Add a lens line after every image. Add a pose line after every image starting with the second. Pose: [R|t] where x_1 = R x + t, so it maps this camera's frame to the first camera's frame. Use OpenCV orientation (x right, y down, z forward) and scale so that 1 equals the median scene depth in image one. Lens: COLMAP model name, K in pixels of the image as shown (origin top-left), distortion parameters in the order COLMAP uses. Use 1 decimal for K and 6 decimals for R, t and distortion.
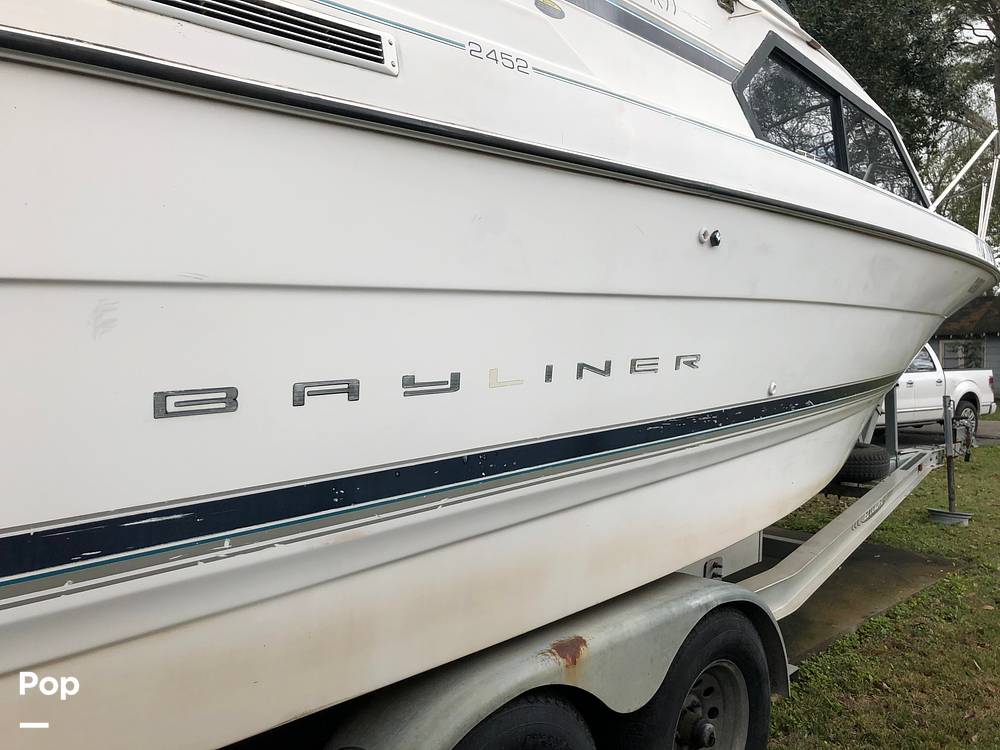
lens RADIAL K [[818.8, 0, 502.0], [0, 818.8, 379.6], [0, 0, 1]] dist [0.025674, -0.031236]
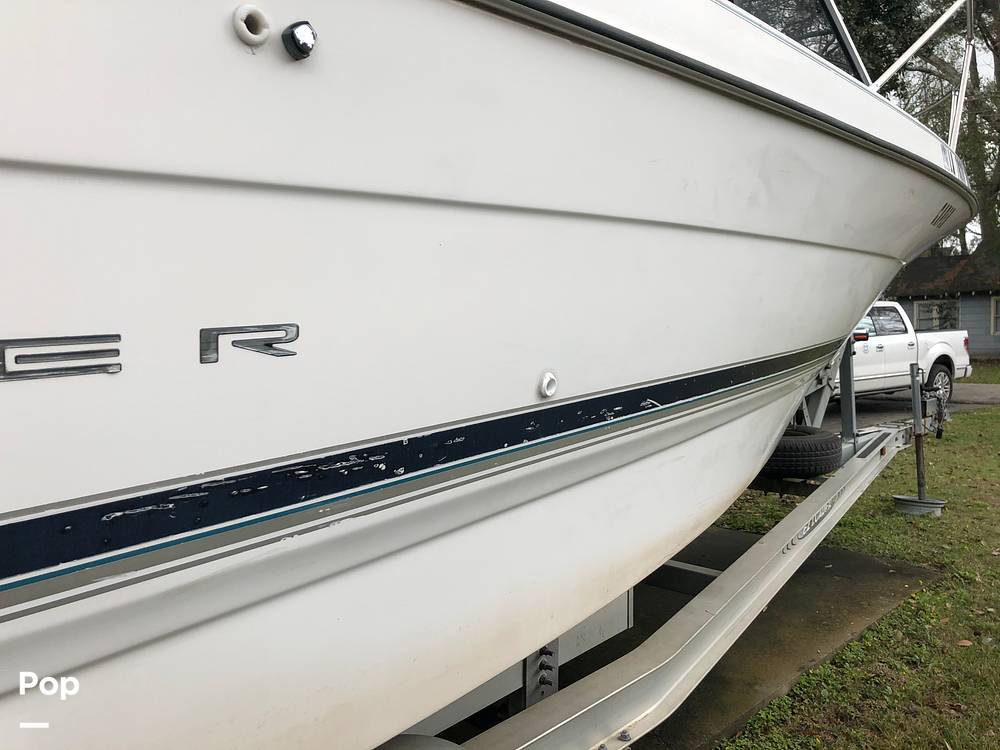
lens RADIAL K [[818.8, 0, 502.4], [0, 818.8, 379.5], [0, 0, 1]] dist [0.025674, -0.031236]
pose [[0.999341, -0.028764, 0.022130, 0.155417], [0.028021, 0.999056, 0.033195, -0.005823], [-0.023064, -0.032553, 0.999204, 0.260017]]
